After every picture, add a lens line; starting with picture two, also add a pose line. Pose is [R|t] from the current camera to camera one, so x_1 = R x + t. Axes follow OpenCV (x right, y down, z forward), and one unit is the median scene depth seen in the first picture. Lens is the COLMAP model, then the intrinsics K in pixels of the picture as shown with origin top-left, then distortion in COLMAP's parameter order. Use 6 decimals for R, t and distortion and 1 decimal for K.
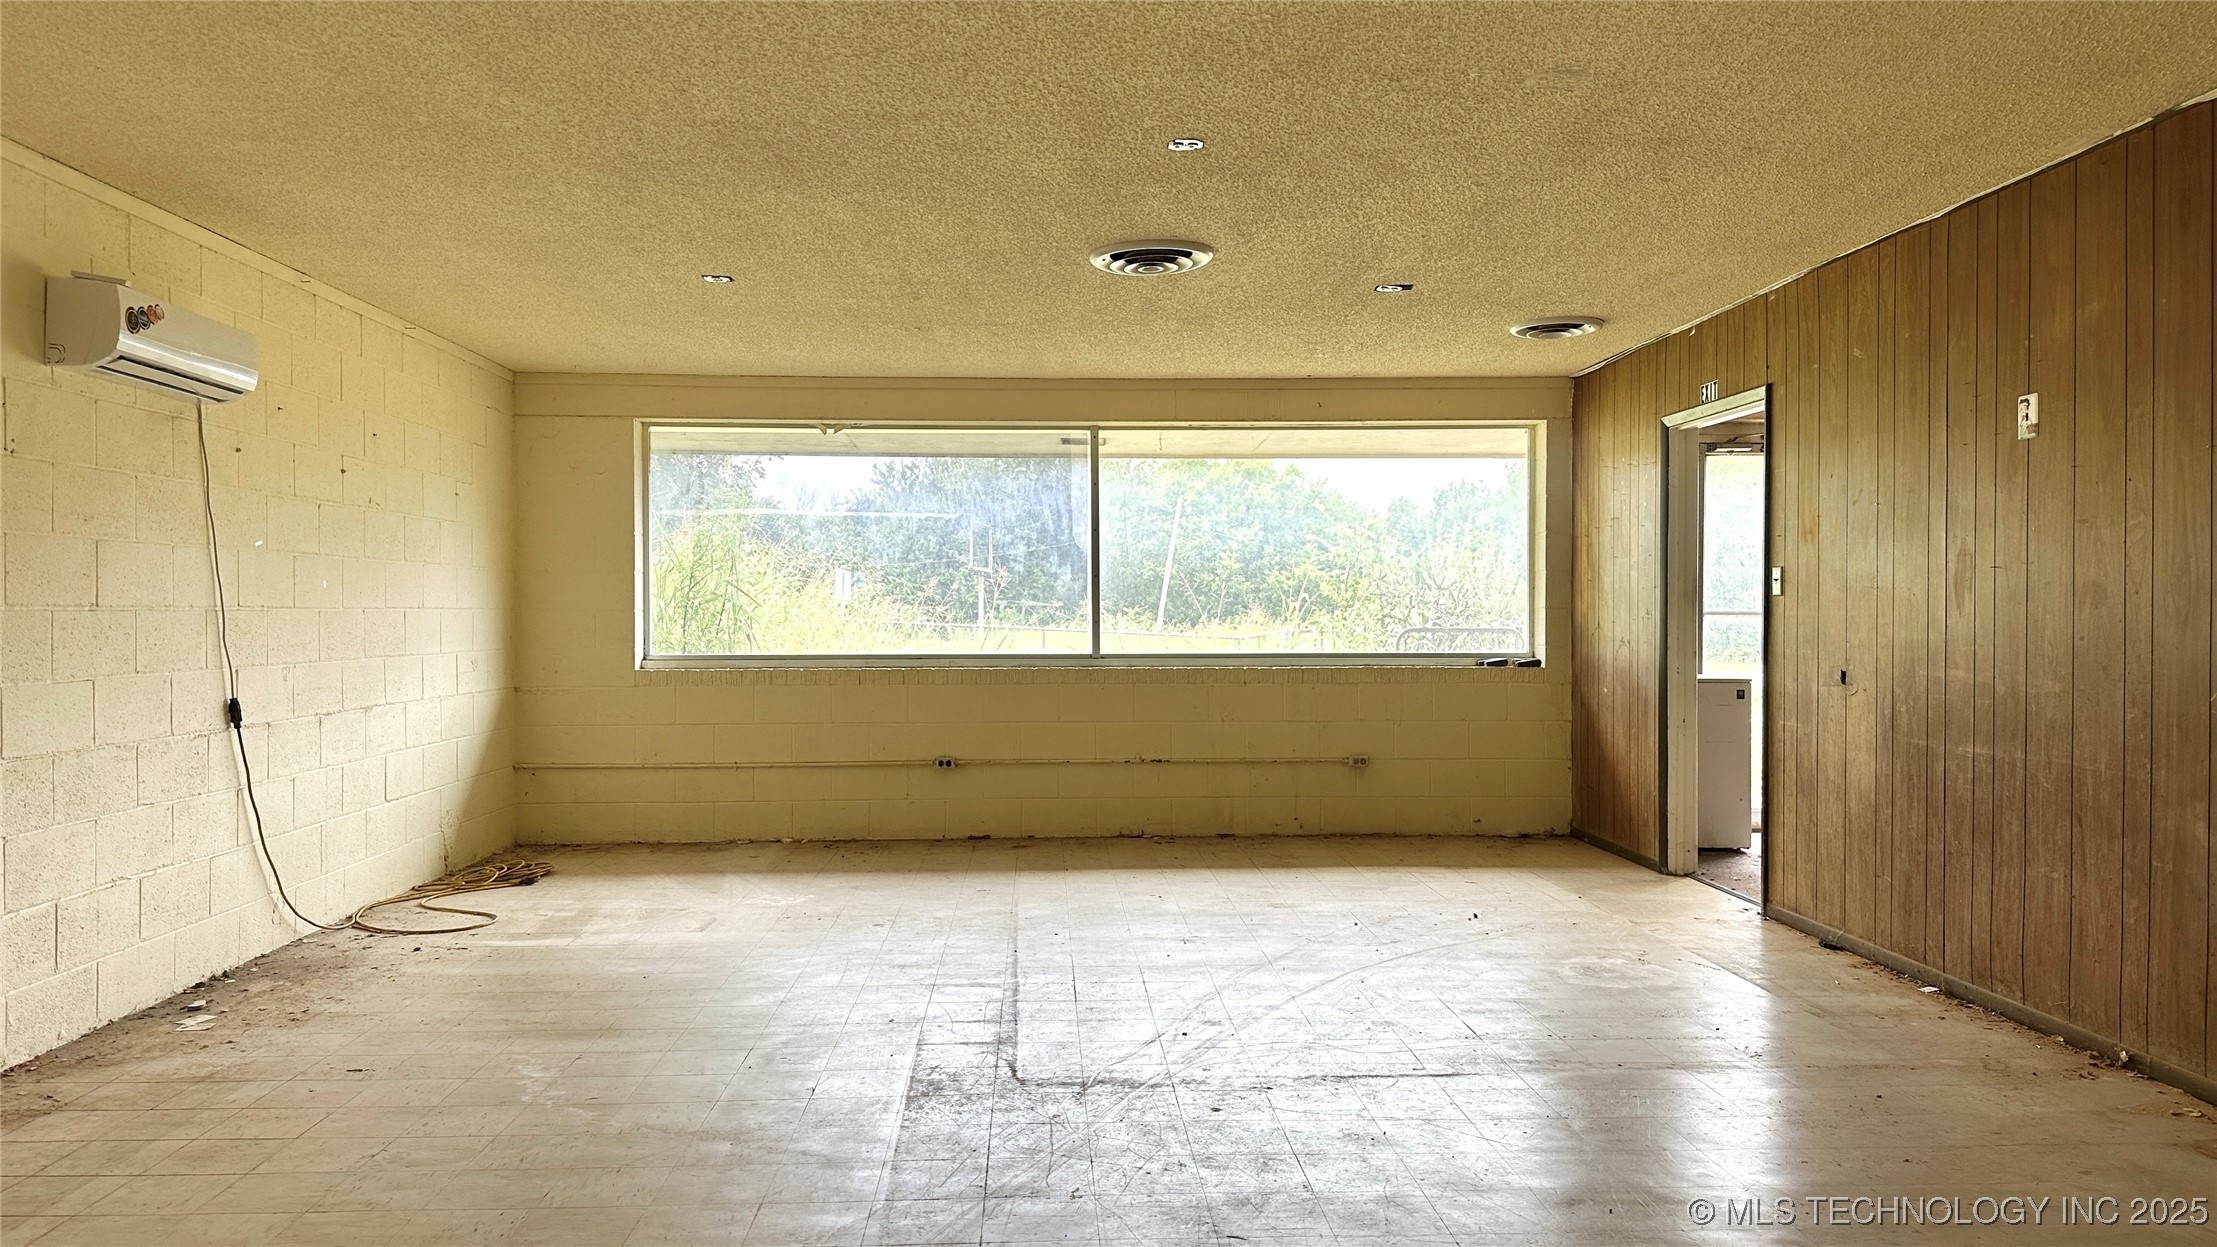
lens RADIAL K [[1574.7, 0, 1089.8], [0, 1574.7, 622.3], [0, 0, 1]] dist [0.078469, -0.131851]
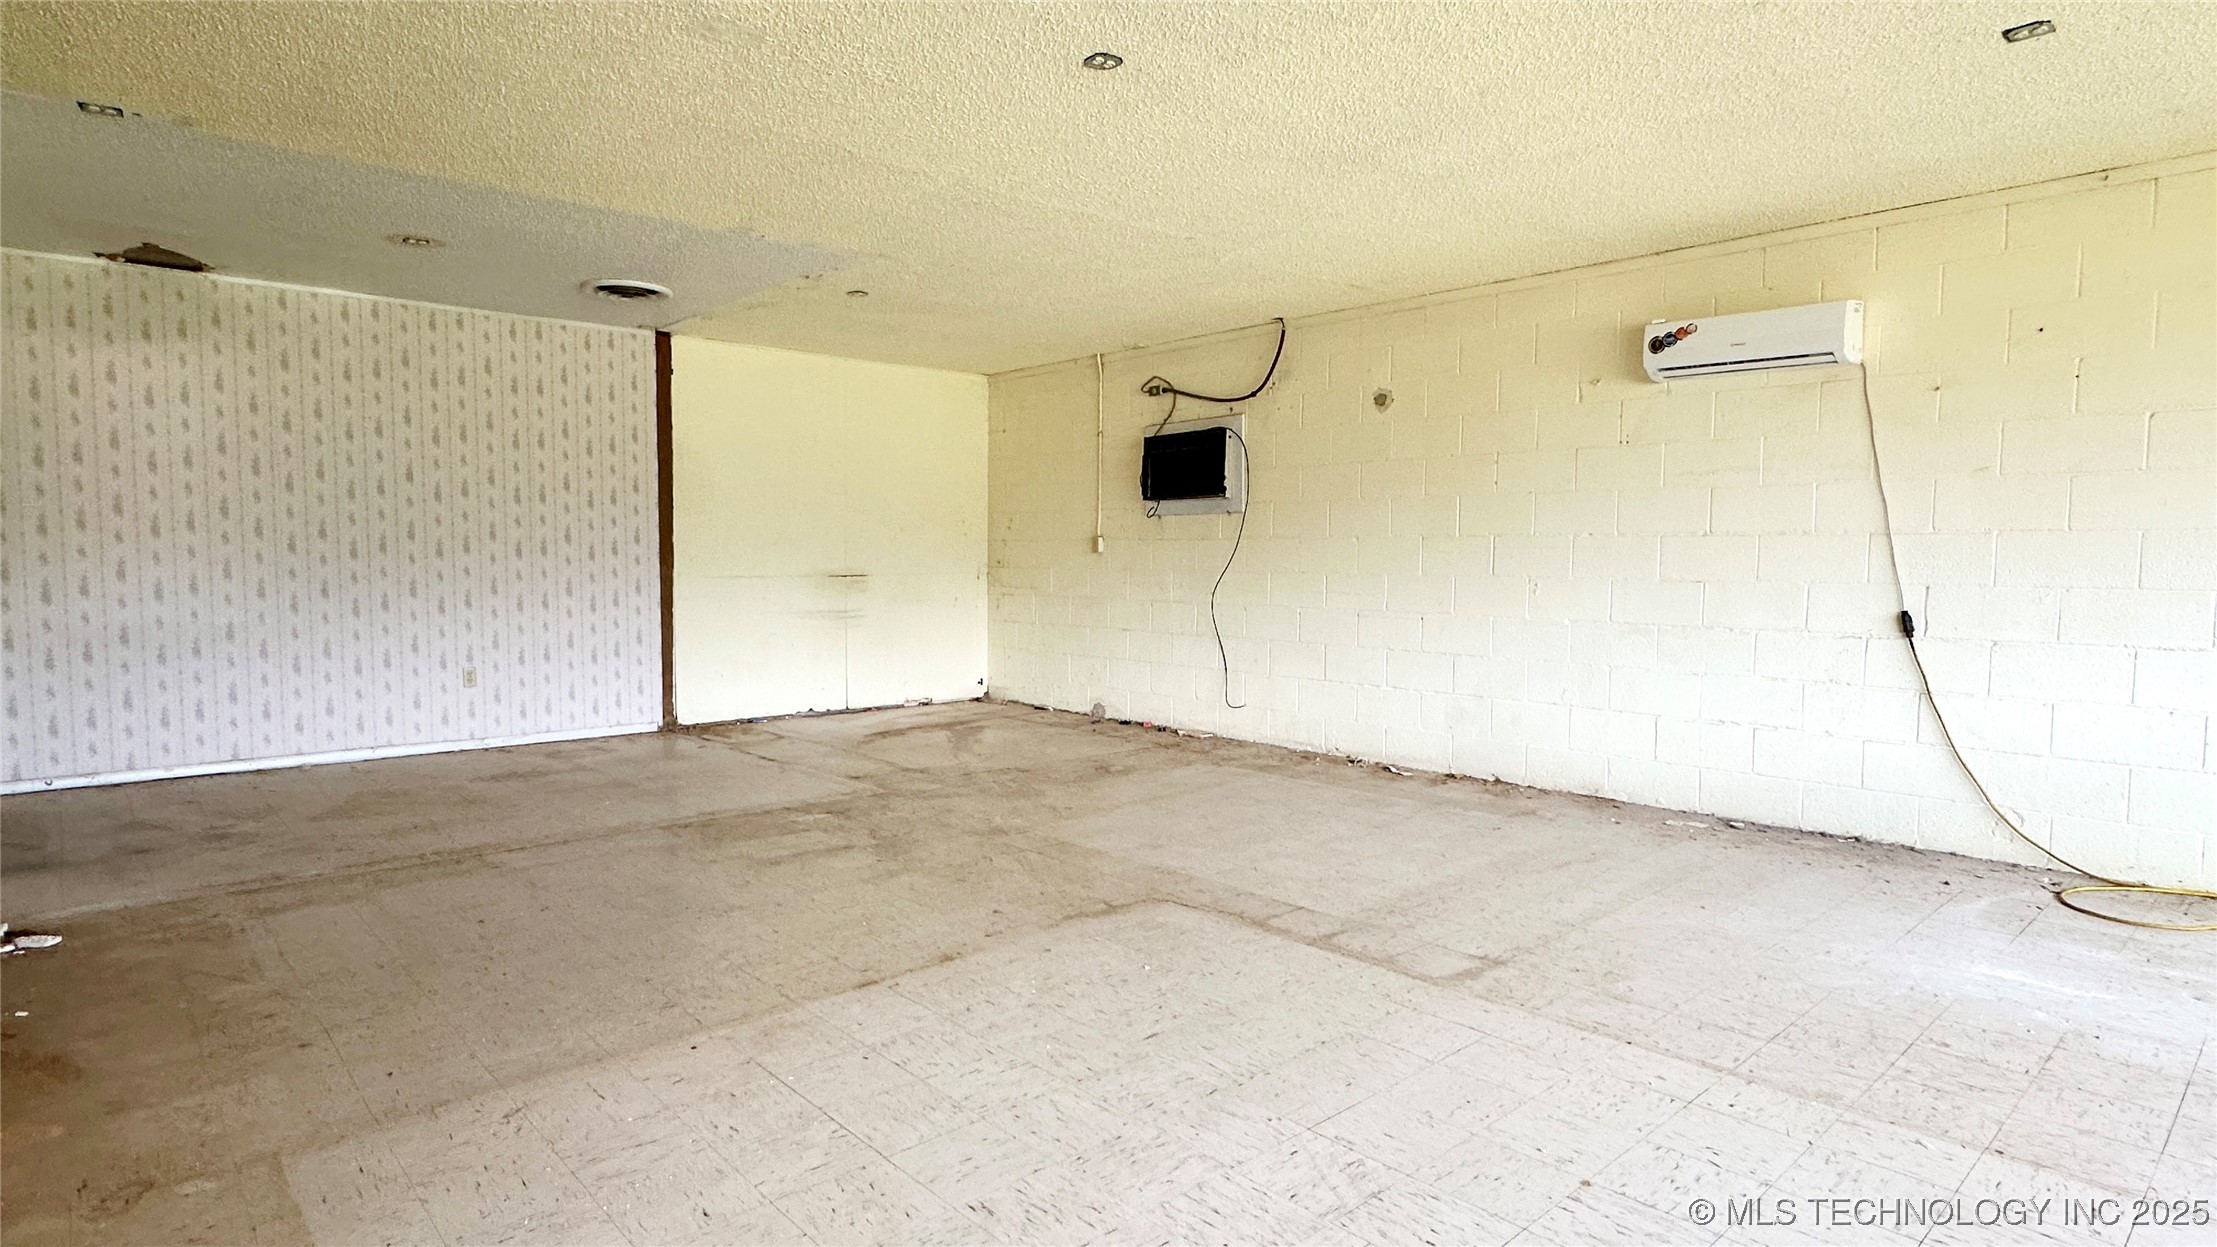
lens RADIAL K [[1159.7, 0, 1107.1], [0, 1159.7, 631.0], [0, 0, 1]] dist [-0.001744, 0.000165]
pose [[-0.765170, 0.038285, -0.642689, 0.489828], [-0.011591, 0.997249, 0.073206, 0.005979], [0.643723, 0.063465, -0.762622, 1.415654]]
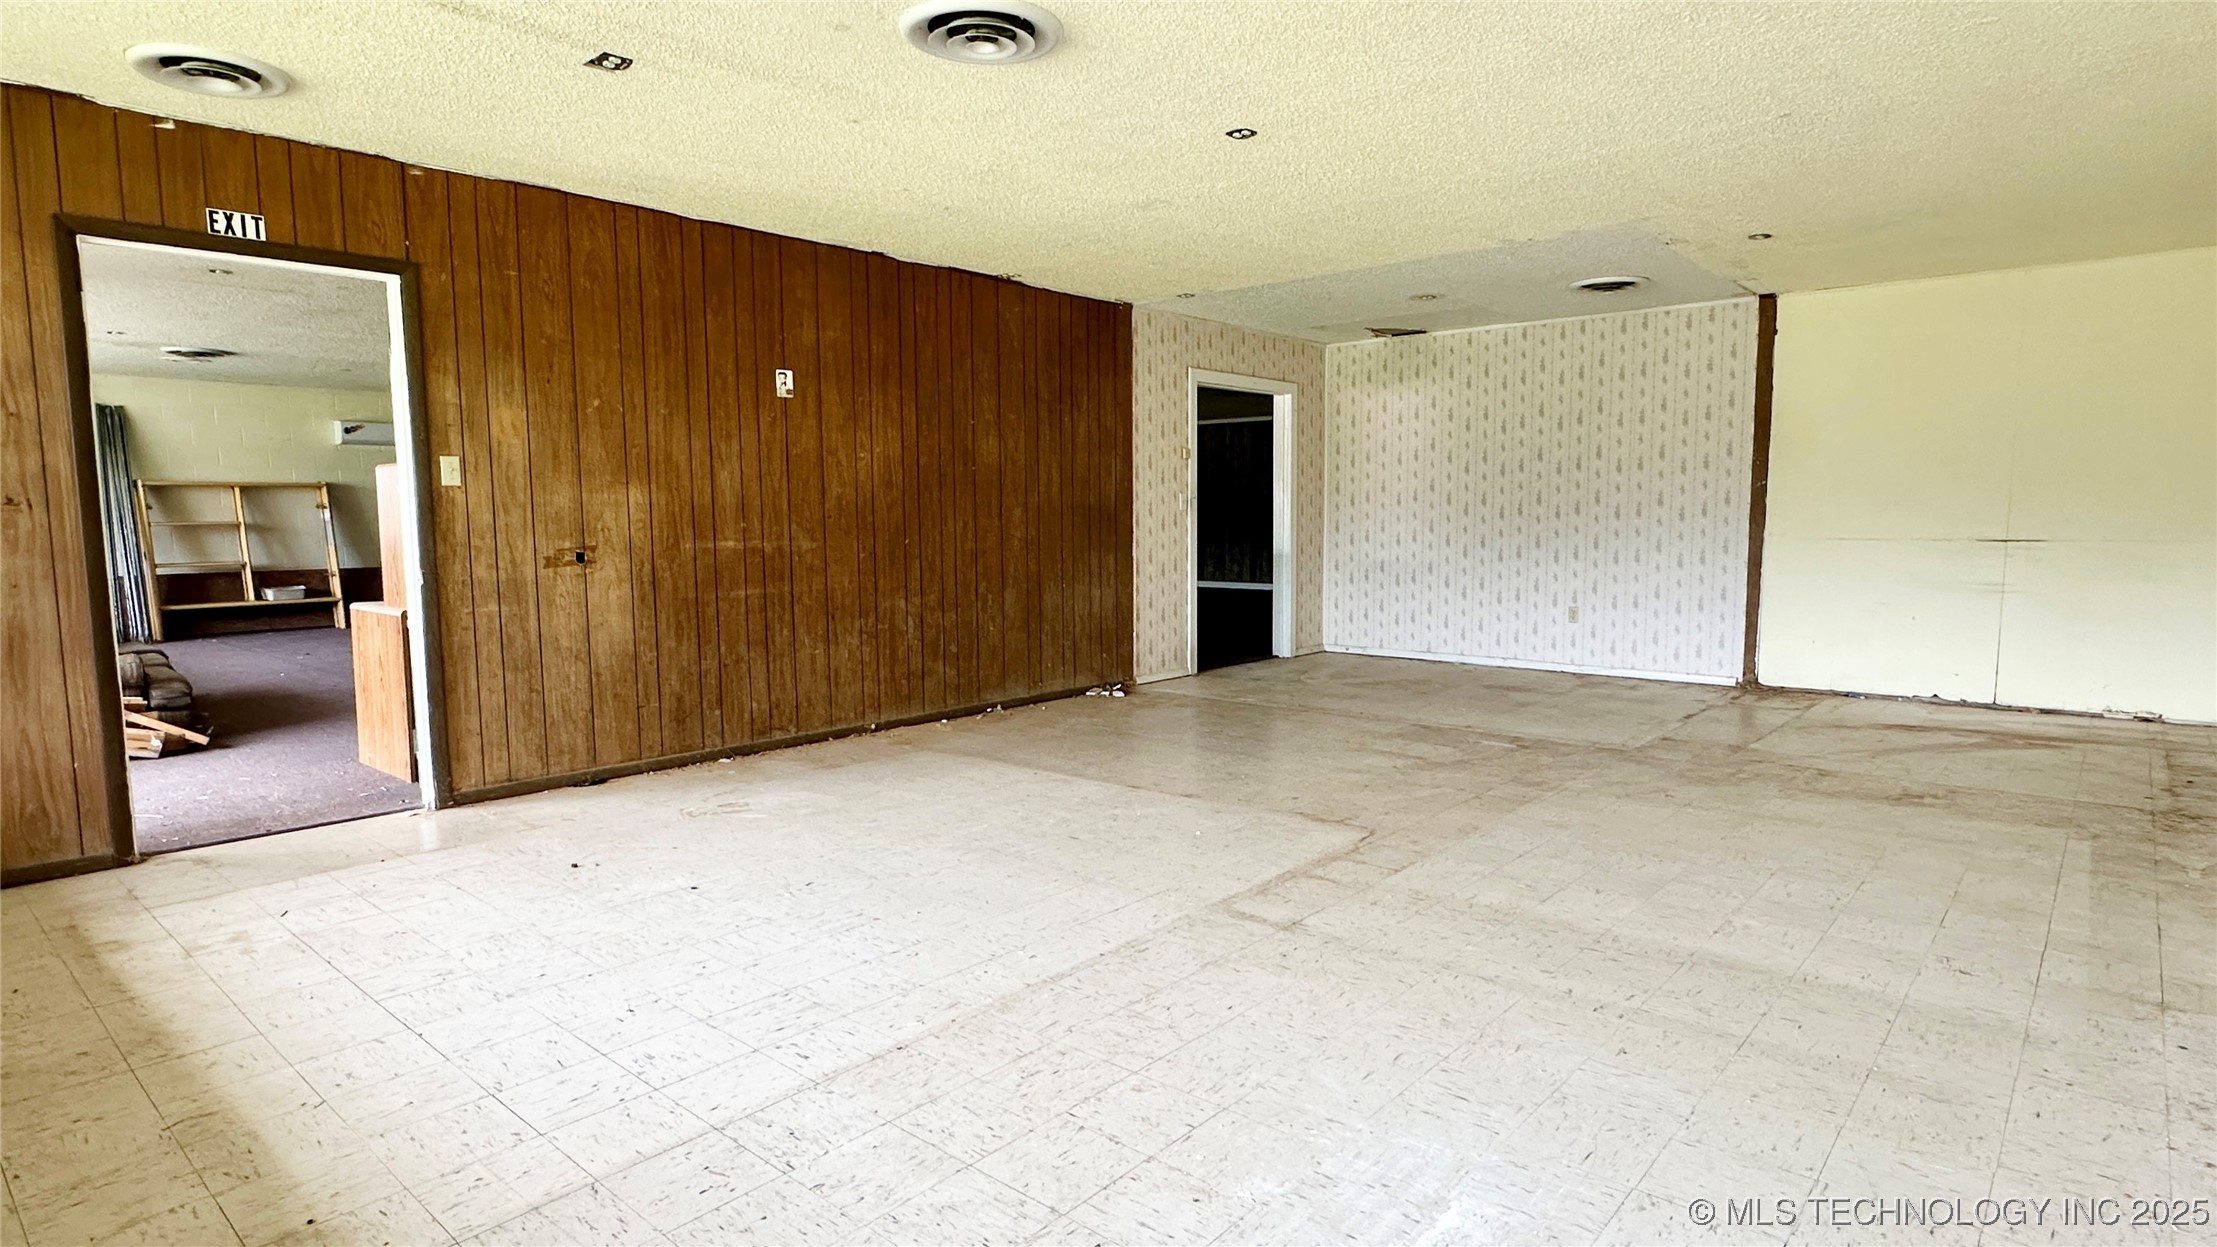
lens RADIAL K [[1159.7, 0, 1107.1], [0, 1159.7, 631.0], [0, 0, 1]] dist [-0.001744, 0.000165]
pose [[-0.732637, -0.066775, 0.677336, -0.471724], [0.011124, 0.993868, 0.110012, -0.002379], [-0.680529, 0.088134, -0.727402, 1.605355]]
